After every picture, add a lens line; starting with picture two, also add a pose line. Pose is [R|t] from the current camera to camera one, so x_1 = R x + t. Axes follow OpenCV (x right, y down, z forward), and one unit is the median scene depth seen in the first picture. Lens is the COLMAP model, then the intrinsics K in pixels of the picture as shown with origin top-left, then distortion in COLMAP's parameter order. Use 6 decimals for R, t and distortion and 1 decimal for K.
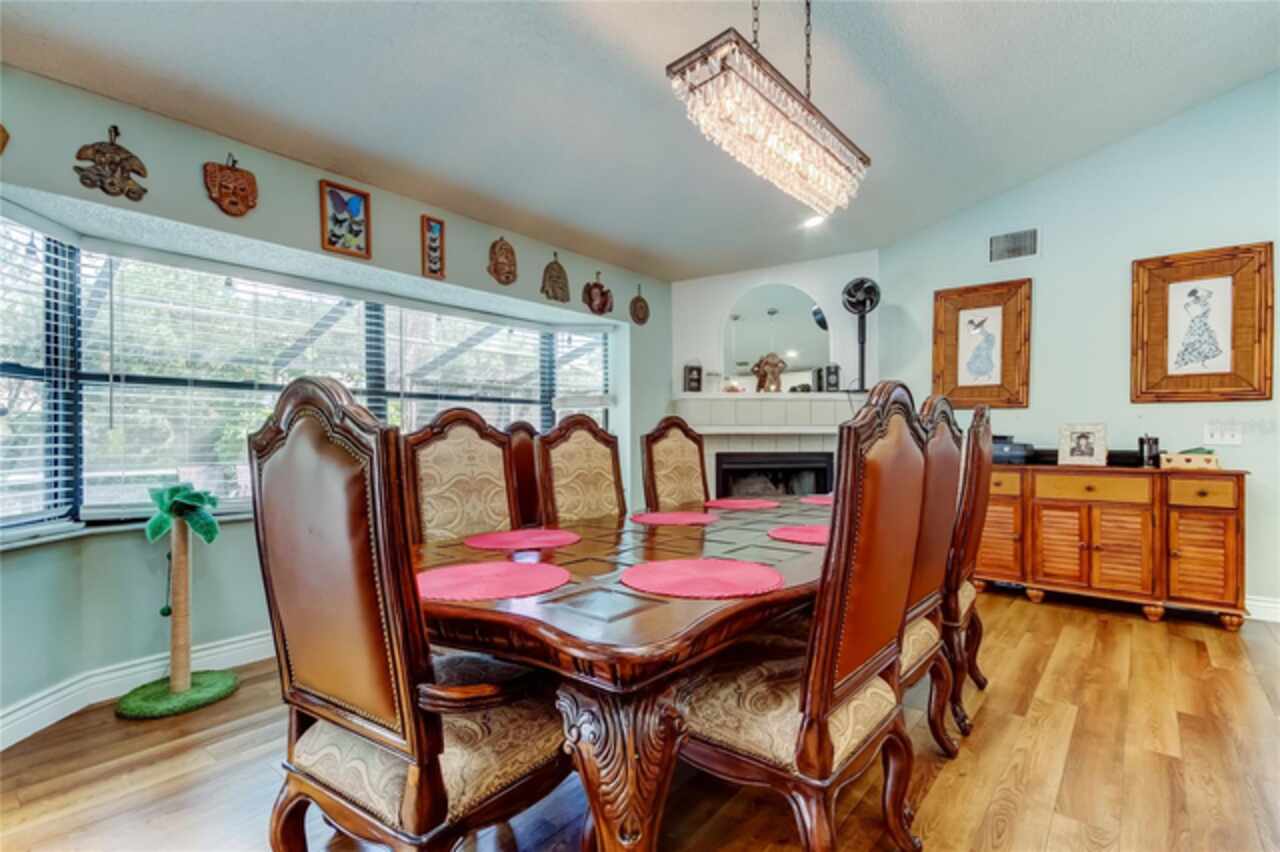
lens RADIAL K [[571.8, 0, 641.3], [0, 571.8, 446.5], [0, 0, 1]] dist [0.002281, 0.000134]
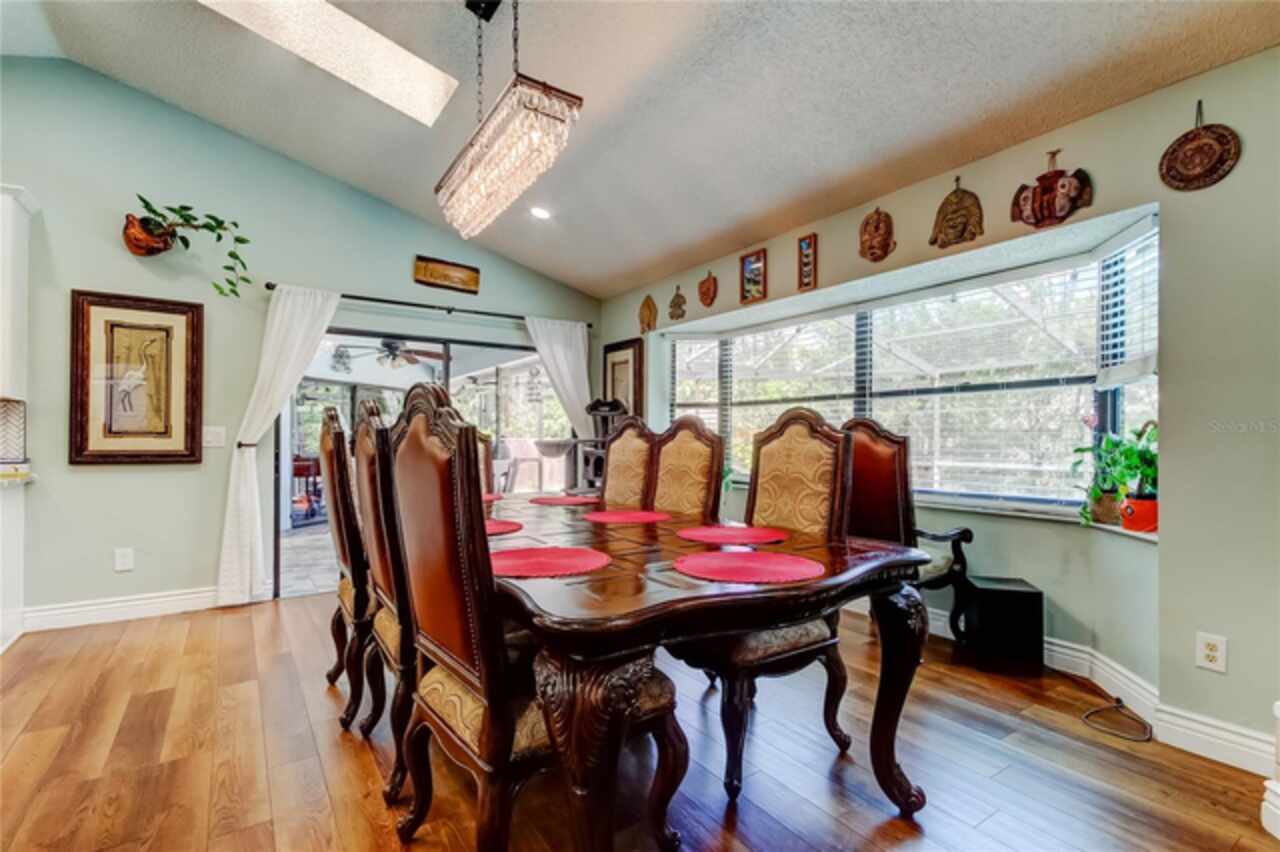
lens RADIAL K [[590.2, 0, 647.6], [0, 590.2, 449.3], [0, 0, 1]] dist [-0.001266, -0.000255]
pose [[-0.237322, 0.019880, -0.971228, 0.327437], [-0.009137, 0.999701, 0.022695, -0.005888], [0.971388, 0.014261, -0.237069, 0.395450]]
